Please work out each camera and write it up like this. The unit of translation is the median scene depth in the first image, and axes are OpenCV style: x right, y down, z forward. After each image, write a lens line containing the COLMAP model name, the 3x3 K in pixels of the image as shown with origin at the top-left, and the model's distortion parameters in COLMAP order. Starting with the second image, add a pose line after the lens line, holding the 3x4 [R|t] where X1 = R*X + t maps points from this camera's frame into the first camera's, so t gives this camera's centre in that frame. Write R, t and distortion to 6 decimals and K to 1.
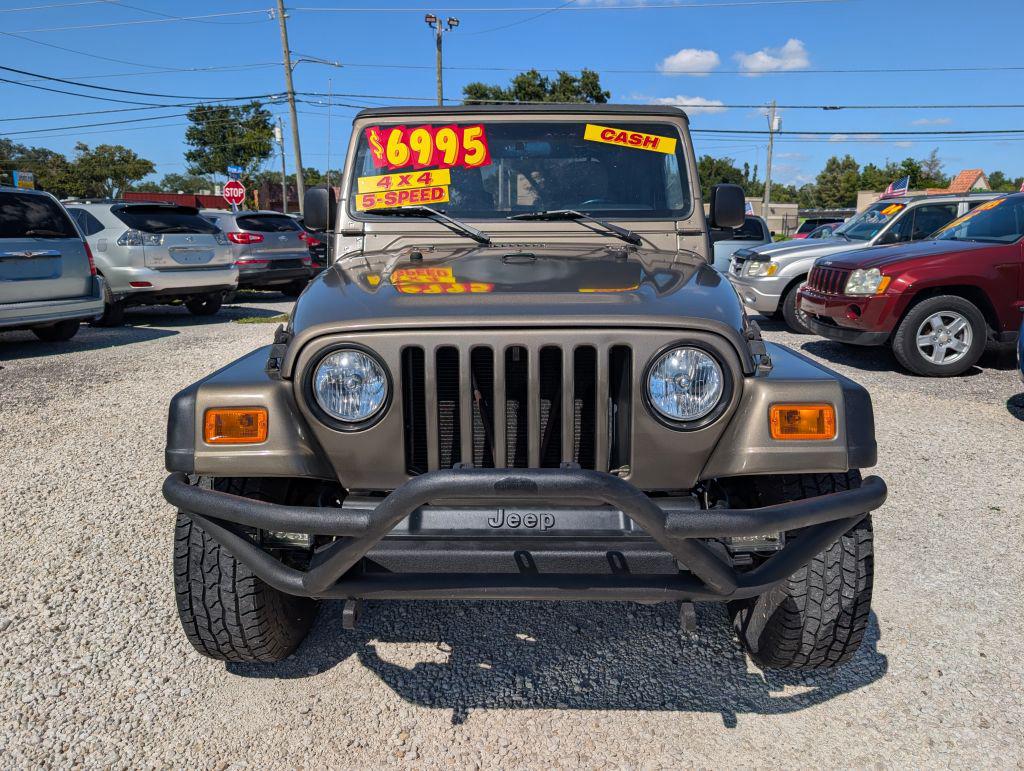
lens RADIAL K [[749.0, 0, 512.0], [0, 749.0, 385.5], [0, 0, 1]] dist [0.006998, -0.004261]
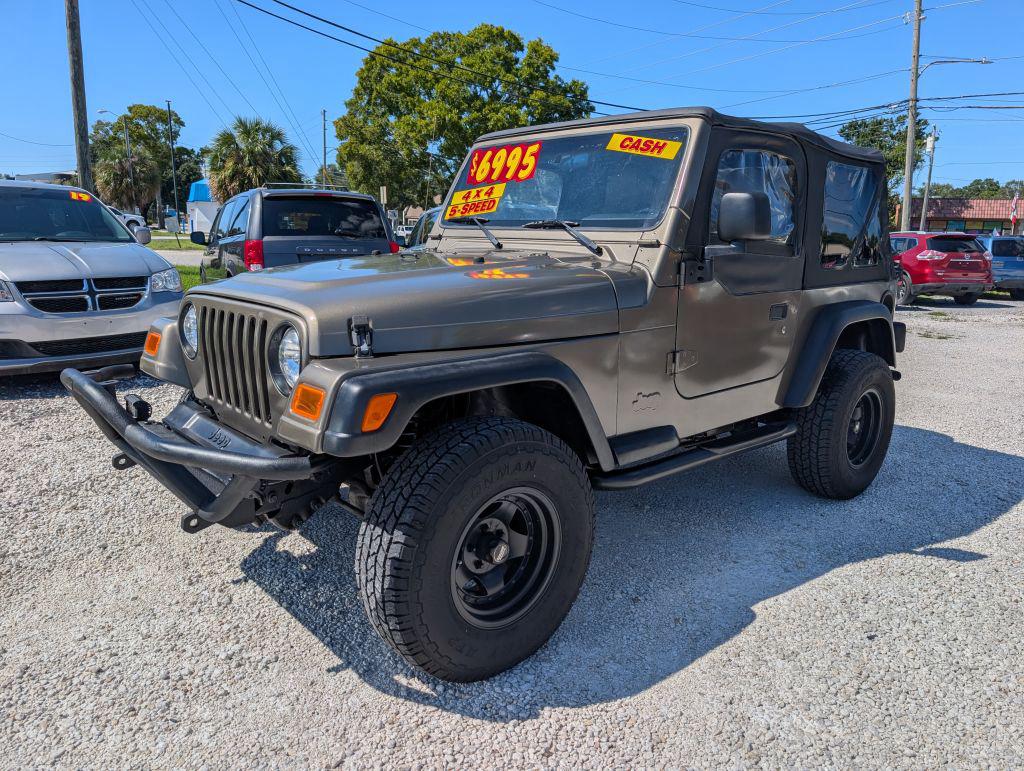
lens RADIAL K [[749.0, 0, 512.0], [0, 749.0, 385.5], [0, 0, 1]] dist [0.006998, -0.004261]
pose [[0.668923, 0.164100, -0.724992, 0.796475], [-0.178213, 0.982287, 0.057907, -0.053433], [0.721653, 0.090467, 0.686319, 0.249846]]
